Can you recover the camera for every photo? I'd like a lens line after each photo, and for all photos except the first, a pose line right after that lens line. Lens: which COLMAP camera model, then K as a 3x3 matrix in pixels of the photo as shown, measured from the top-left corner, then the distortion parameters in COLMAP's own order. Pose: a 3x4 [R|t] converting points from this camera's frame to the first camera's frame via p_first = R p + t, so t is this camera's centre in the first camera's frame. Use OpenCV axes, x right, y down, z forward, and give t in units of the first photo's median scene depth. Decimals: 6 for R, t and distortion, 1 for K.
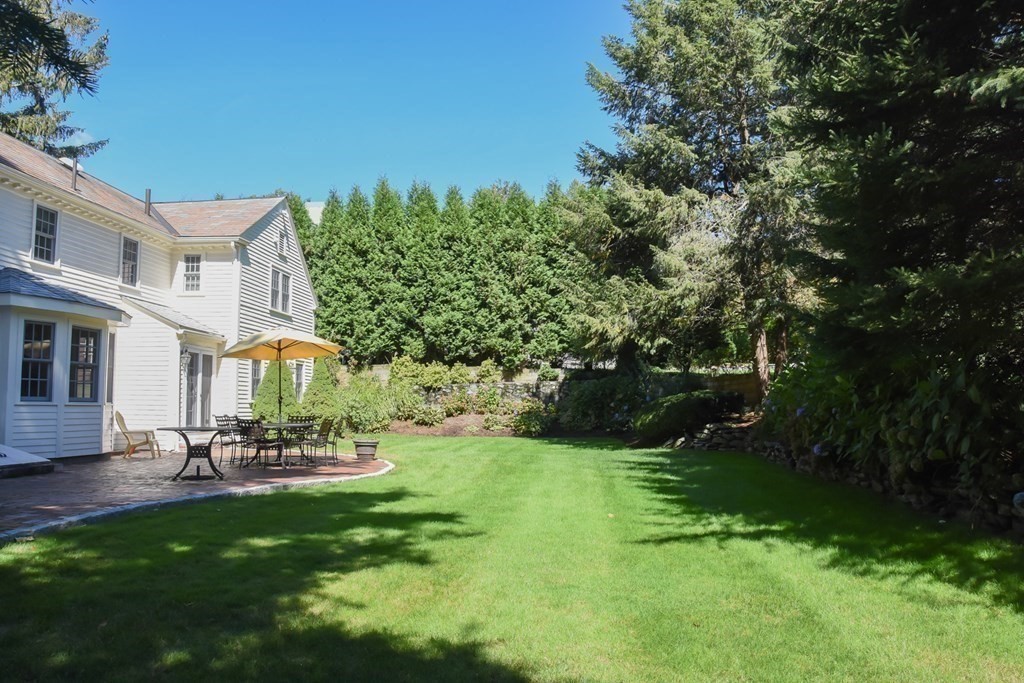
lens RADIAL K [[798.3, 0, 512.0], [0, 798.3, 341.5], [0, 0, 1]] dist [-0.190674, 0.147654]
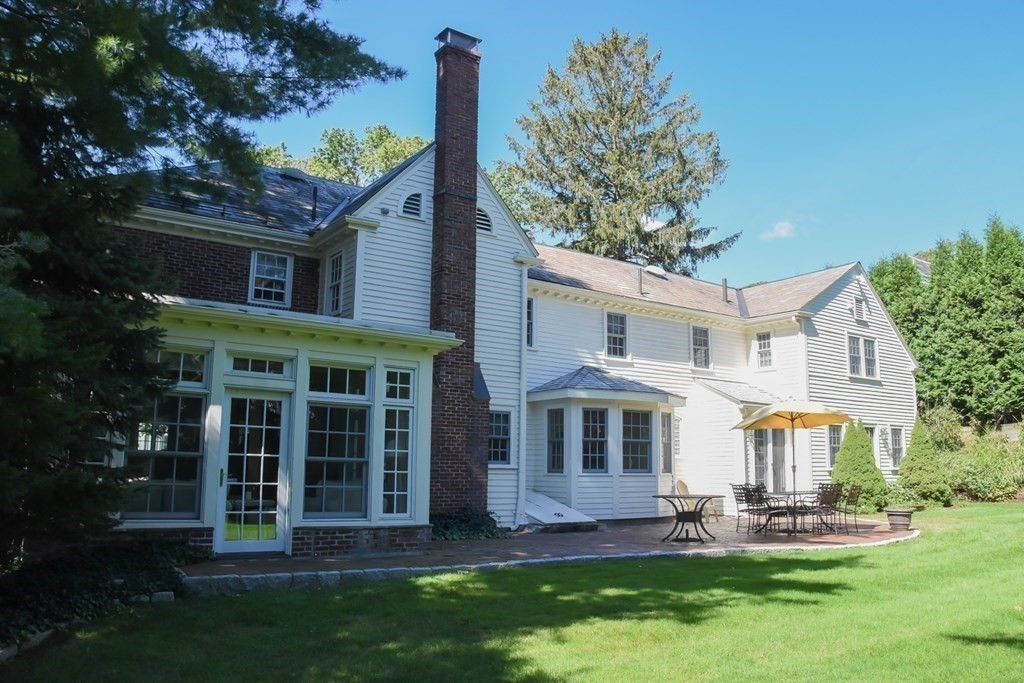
lens RADIAL K [[798.3, 0, 512.0], [0, 798.3, 341.5], [0, 0, 1]] dist [-0.190674, 0.147654]
pose [[0.629915, -0.118280, -0.767605, 0.198927], [0.053021, 0.992579, -0.109436, 0.000372], [0.774852, 0.028236, 0.631512, 0.043266]]
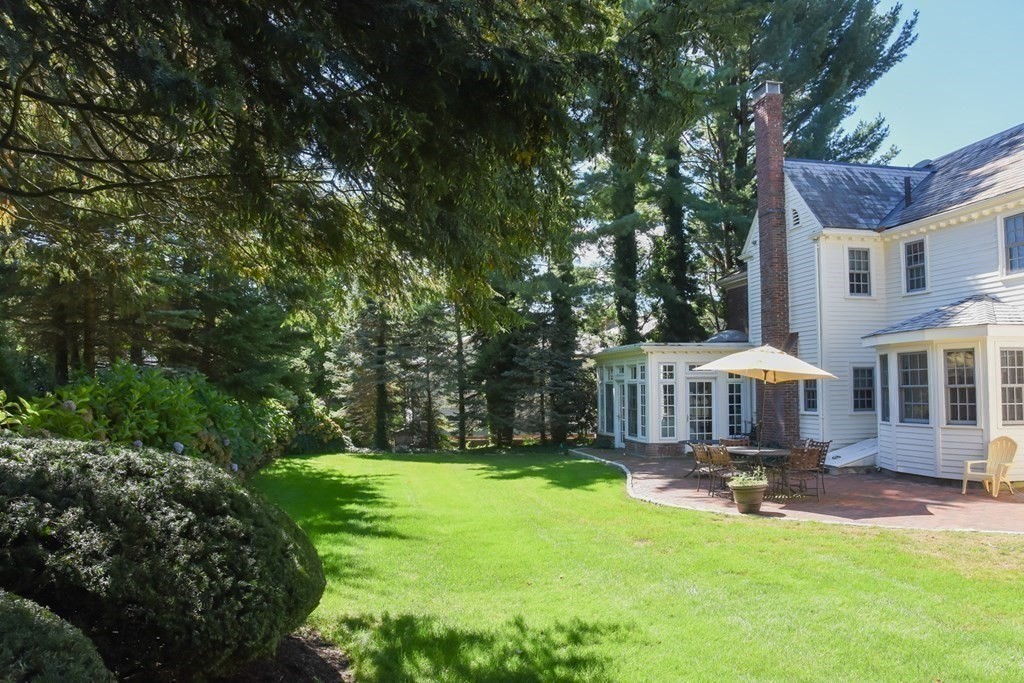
lens RADIAL K [[798.3, 0, 512.0], [0, 798.3, 341.5], [0, 0, 1]] dist [-0.190674, 0.147654]
pose [[-0.993859, -0.010668, -0.110136, 0.062962], [0.005400, 0.989480, -0.144572, 0.073307], [0.110519, -0.144279, -0.983346, 1.279053]]
